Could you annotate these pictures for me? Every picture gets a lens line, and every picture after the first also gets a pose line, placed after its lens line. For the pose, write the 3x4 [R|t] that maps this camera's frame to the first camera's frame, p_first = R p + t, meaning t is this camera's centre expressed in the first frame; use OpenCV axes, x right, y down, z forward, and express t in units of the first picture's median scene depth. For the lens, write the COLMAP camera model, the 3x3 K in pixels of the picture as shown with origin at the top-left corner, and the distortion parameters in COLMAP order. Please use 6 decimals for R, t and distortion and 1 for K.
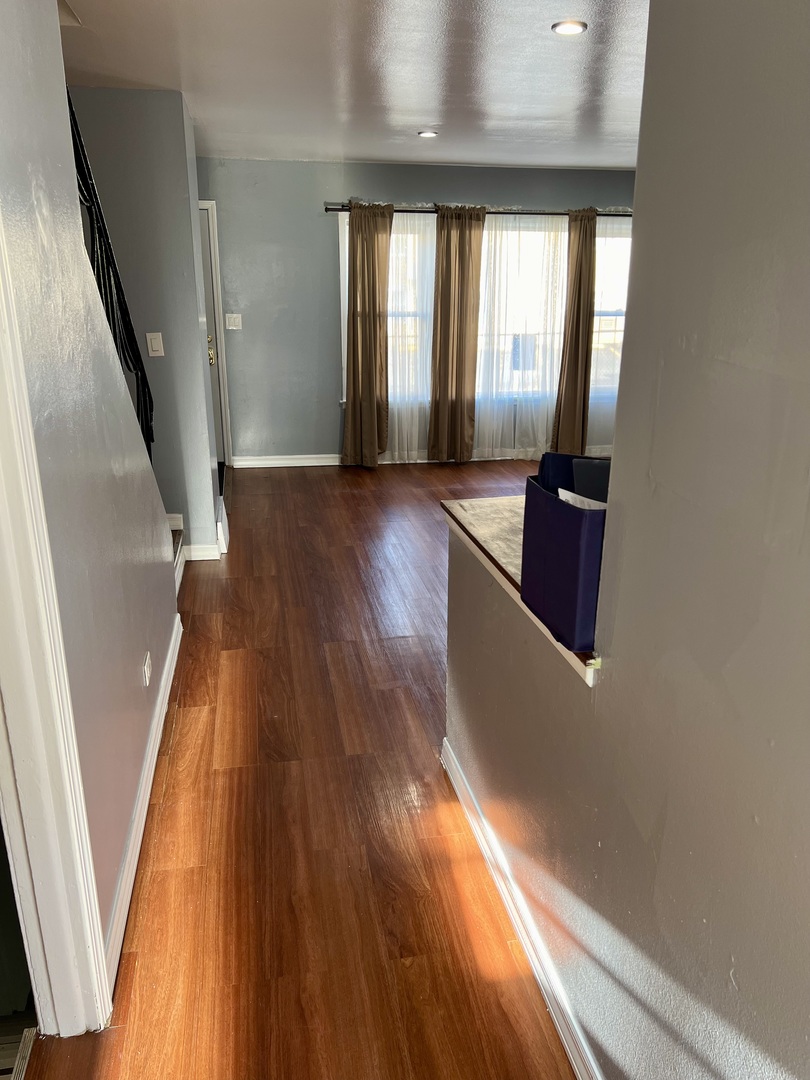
lens RADIAL K [[802.9, 0, 414.4], [0, 802.9, 546.0], [0, 0, 1]] dist [0.039286, -0.048669]
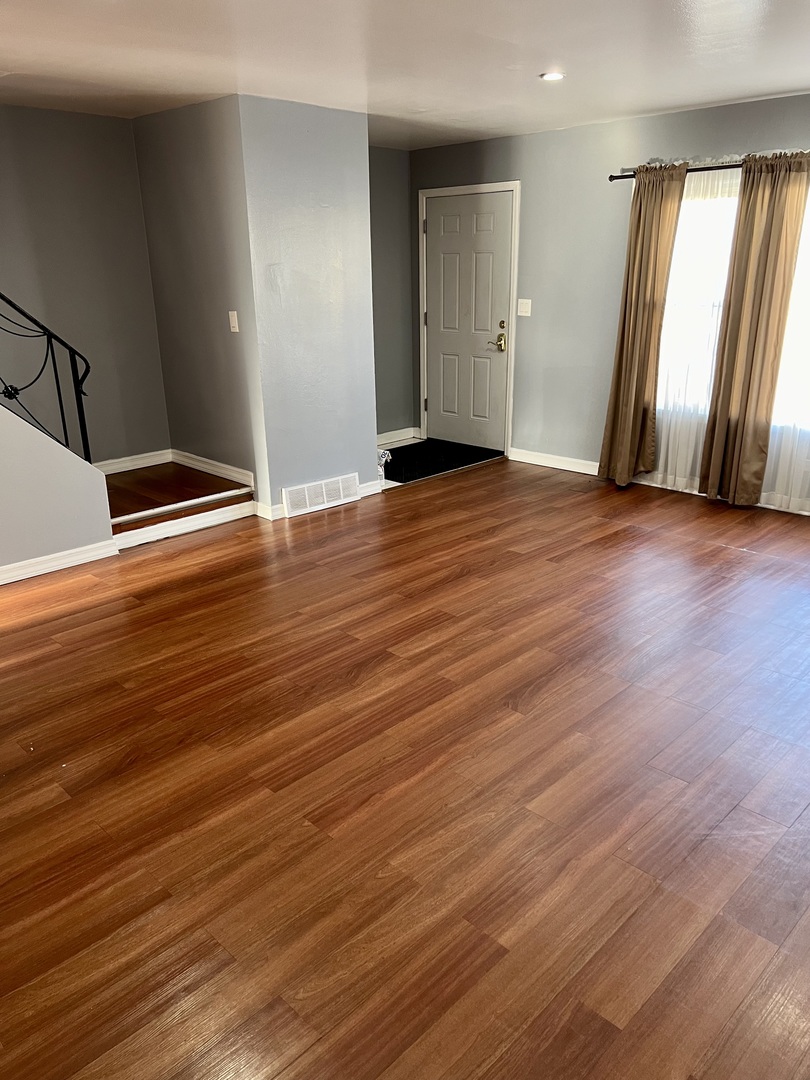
lens RADIAL K [[802.9, 0, 422.7], [0, 802.9, 559.2], [0, 0, 1]] dist [0.039286, -0.048669]
pose [[0.573075, 0.268330, -0.774328, 0.511920], [-0.245050, 0.957753, 0.150533, -0.102722], [0.782007, 0.103482, 0.614619, 0.335690]]
